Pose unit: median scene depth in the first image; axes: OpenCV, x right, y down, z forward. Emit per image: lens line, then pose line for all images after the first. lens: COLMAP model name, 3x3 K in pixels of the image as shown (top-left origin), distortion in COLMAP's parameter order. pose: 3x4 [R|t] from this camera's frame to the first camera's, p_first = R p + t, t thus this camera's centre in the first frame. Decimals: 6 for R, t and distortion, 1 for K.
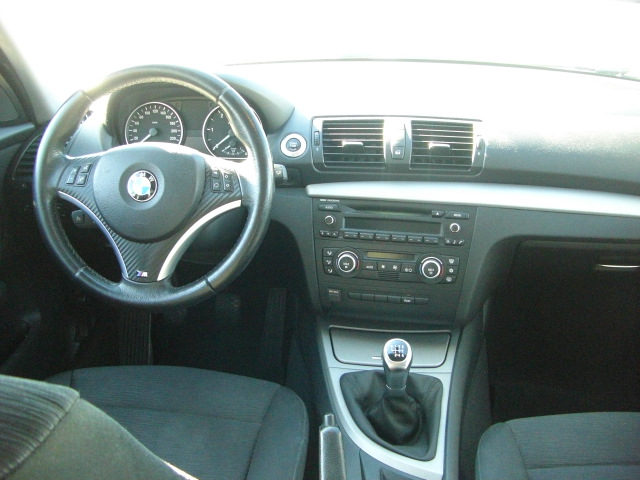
lens RADIAL K [[713.9, 0, 320.0], [0, 713.9, 240.0], [0, 0, 1]] dist [-0.225210, 0.251037]
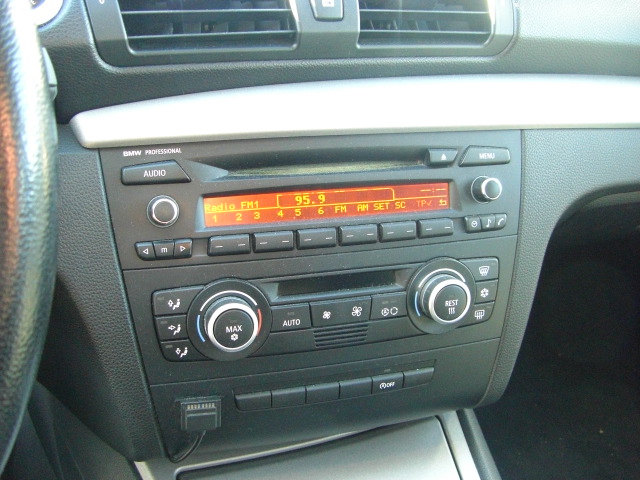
lens RADIAL K [[713.9, 0, 320.0], [0, 713.9, 240.0], [0, 0, 1]] dist [-0.225210, 0.251037]
pose [[0.872122, -0.160557, 0.462195, -0.079796], [0.114283, 0.985343, 0.126645, -0.048547], [-0.475754, -0.057629, 0.877688, 0.675966]]
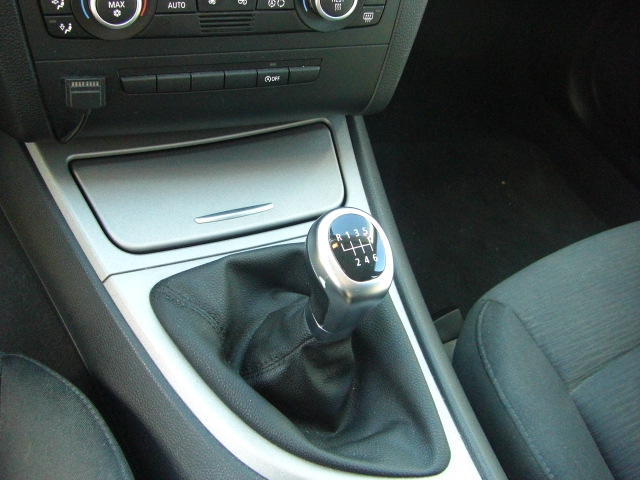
lens RADIAL K [[713.9, 0, 320.0], [0, 713.9, 240.0], [0, 0, 1]] dist [-0.225210, 0.251037]
pose [[0.845832, -0.259773, 0.465925, -0.067139], [0.036034, 0.899247, 0.435954, -0.006628], [-0.532231, -0.351955, 0.769973, 0.640602]]
